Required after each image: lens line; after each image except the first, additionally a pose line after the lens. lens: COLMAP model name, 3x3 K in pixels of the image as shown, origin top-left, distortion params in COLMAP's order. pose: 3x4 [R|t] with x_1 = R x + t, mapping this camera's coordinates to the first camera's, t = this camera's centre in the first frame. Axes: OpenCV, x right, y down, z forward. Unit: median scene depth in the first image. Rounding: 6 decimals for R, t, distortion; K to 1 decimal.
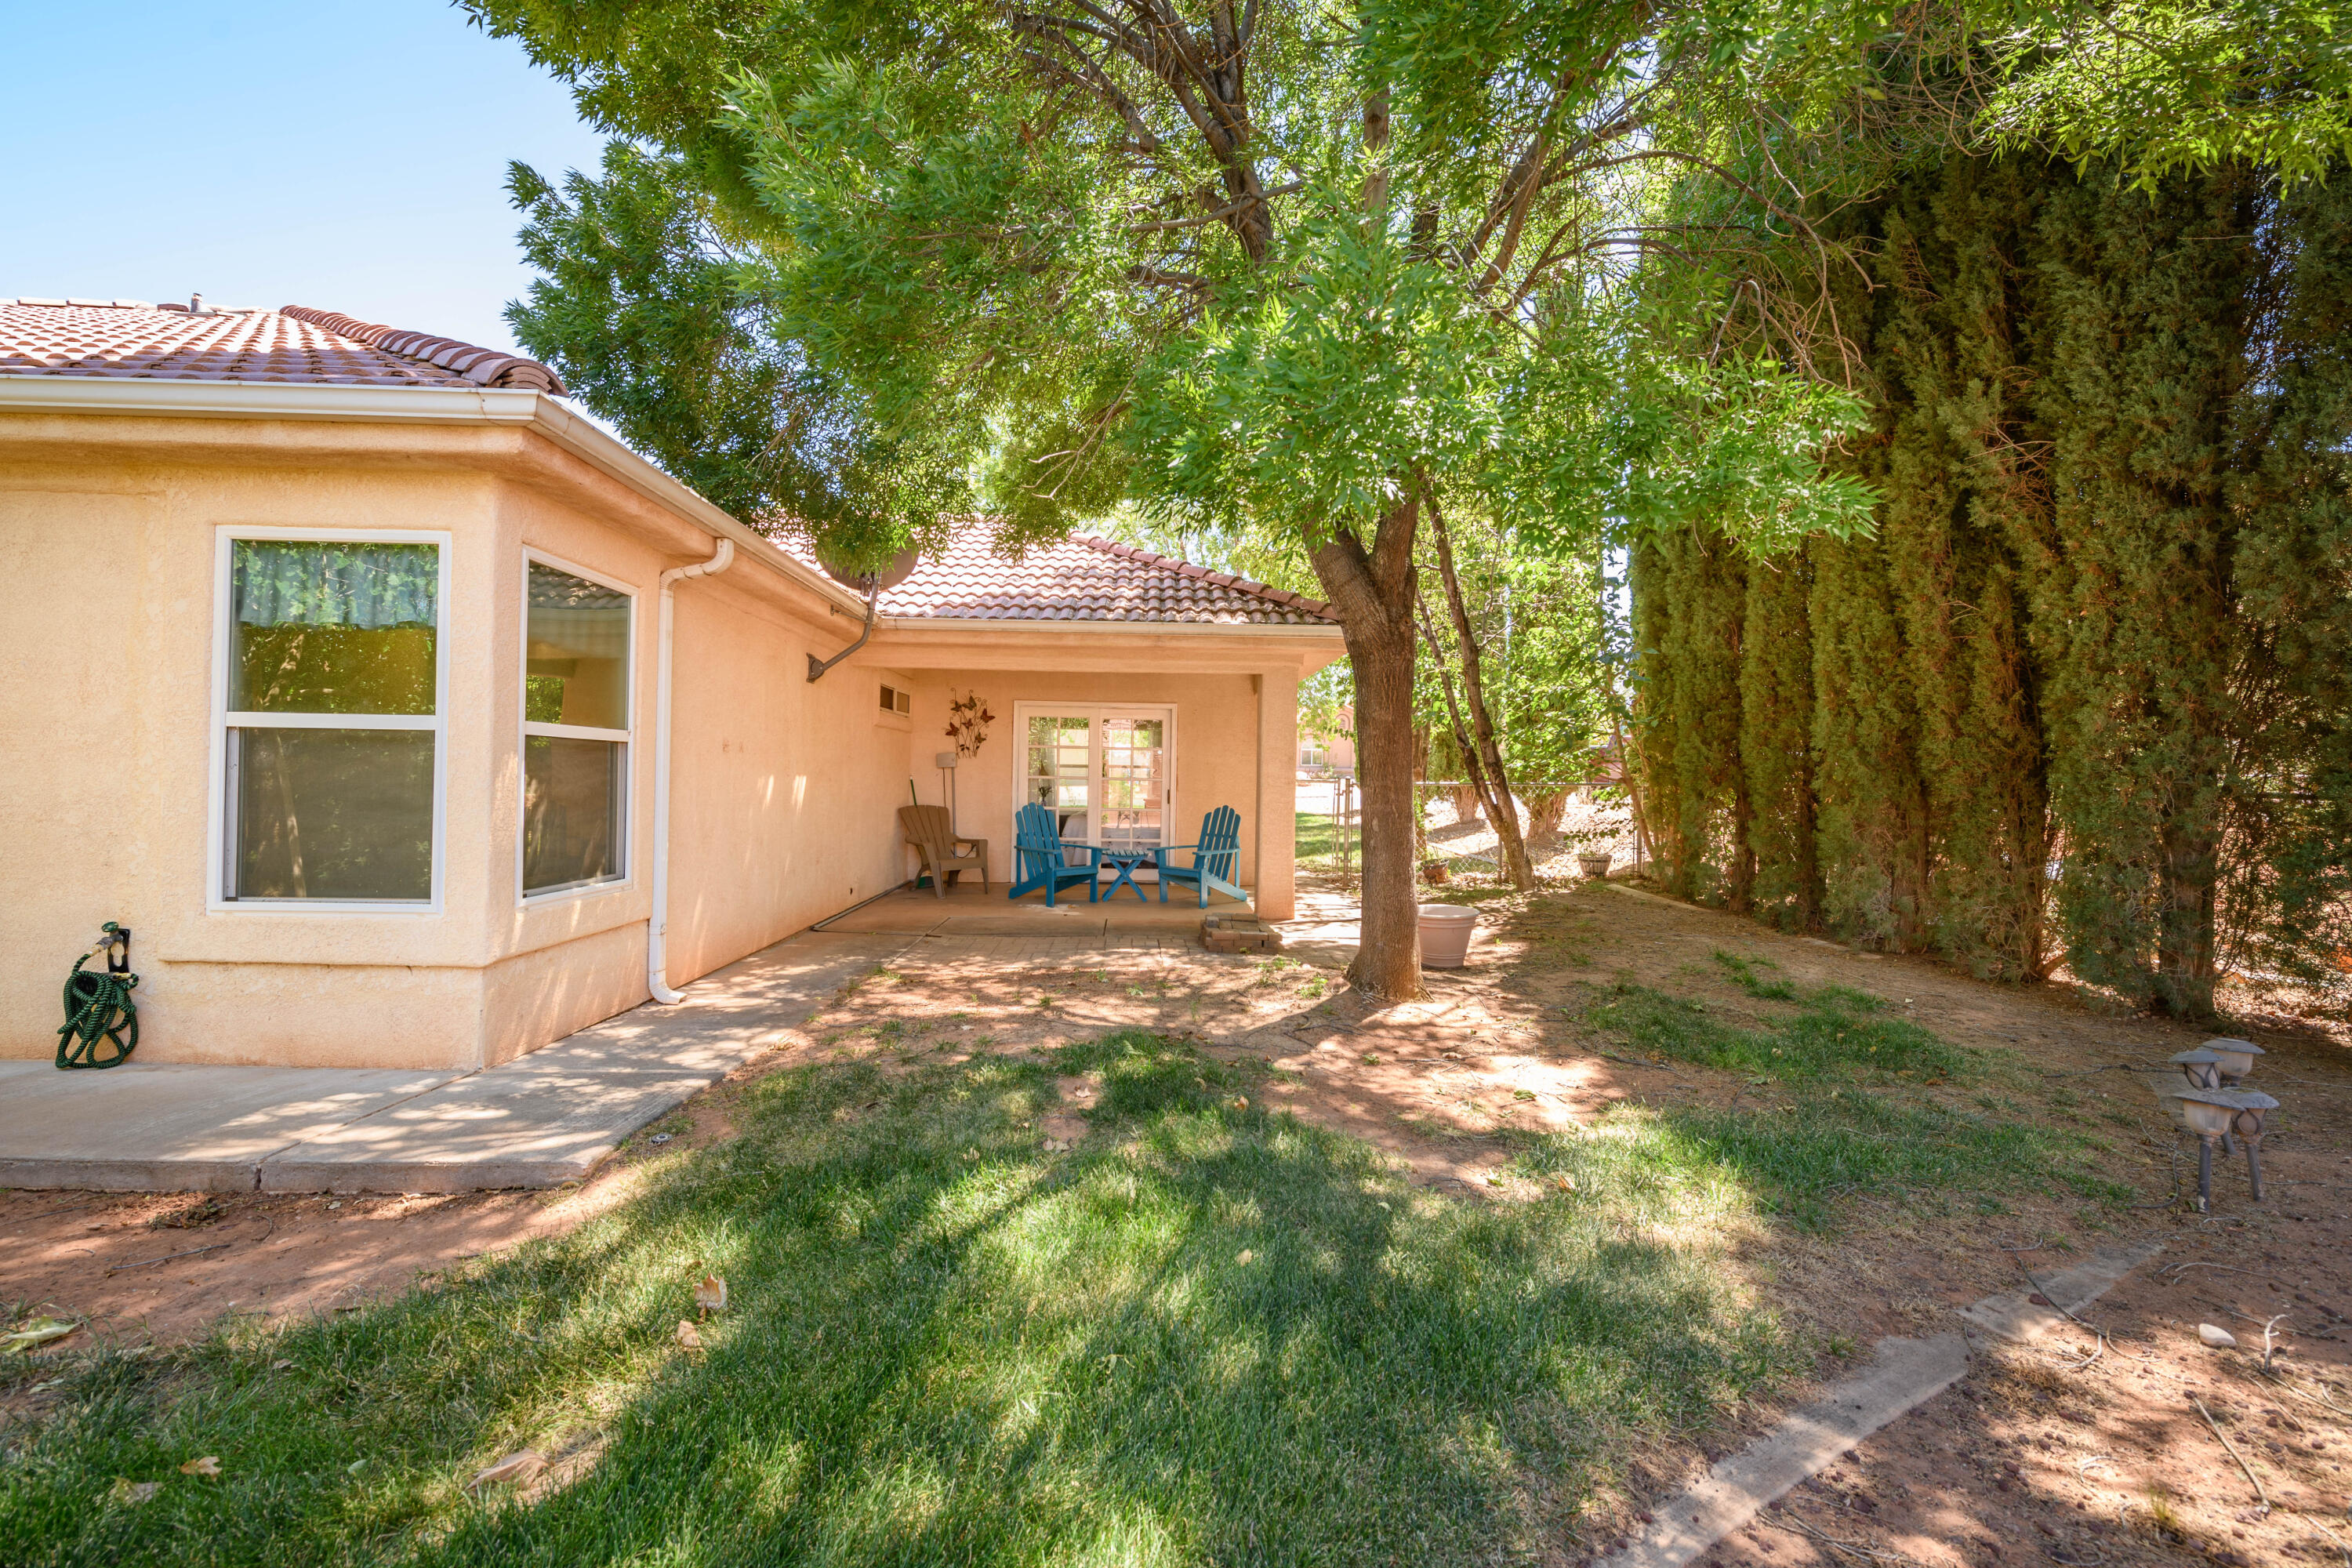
lens RADIAL K [[917.1, 0, 1172.1], [0, 917.1, 782.3], [0, 0, 1]] dist [-0.000540, -0.000266]
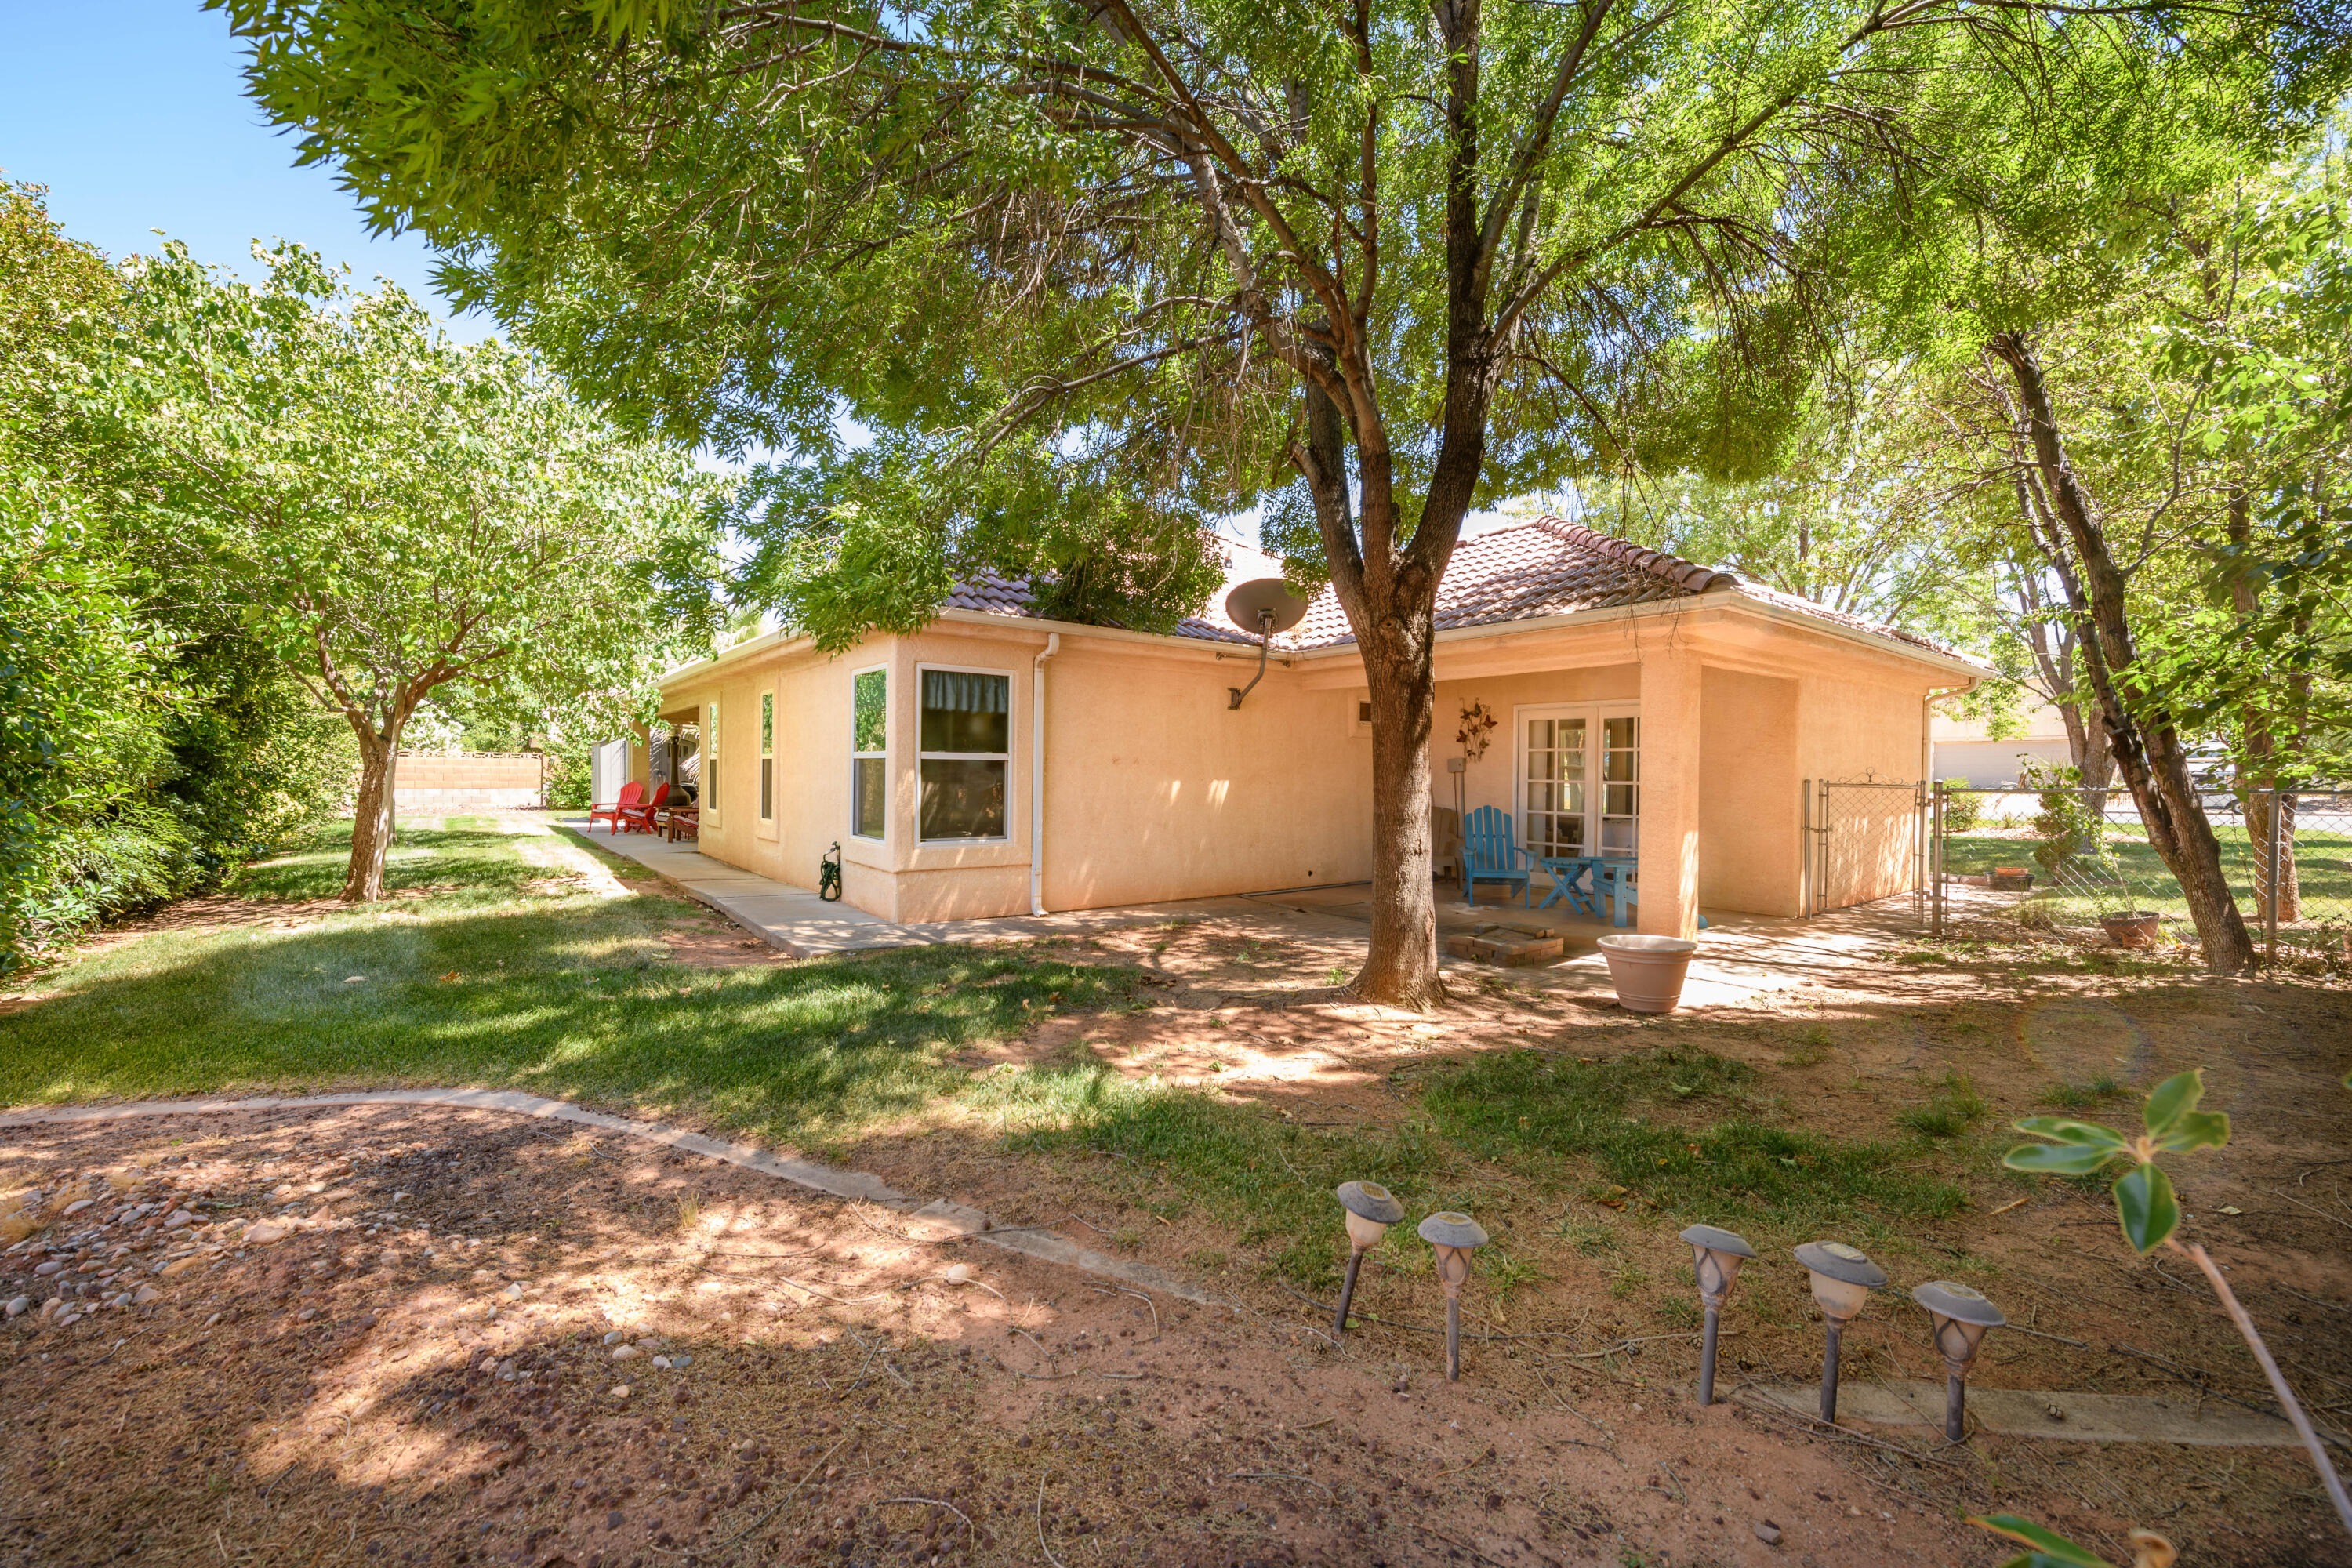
lens RADIAL K [[917.1, 0, 1166.1], [0, 917.1, 779.1], [0, 0, 1]] dist [-0.000540, -0.000266]
pose [[0.570889, -0.006669, -0.821000, 1.186804], [-0.002864, 0.999945, -0.010114, 0.009684], [0.821022, 0.008126, 0.570838, 0.308851]]
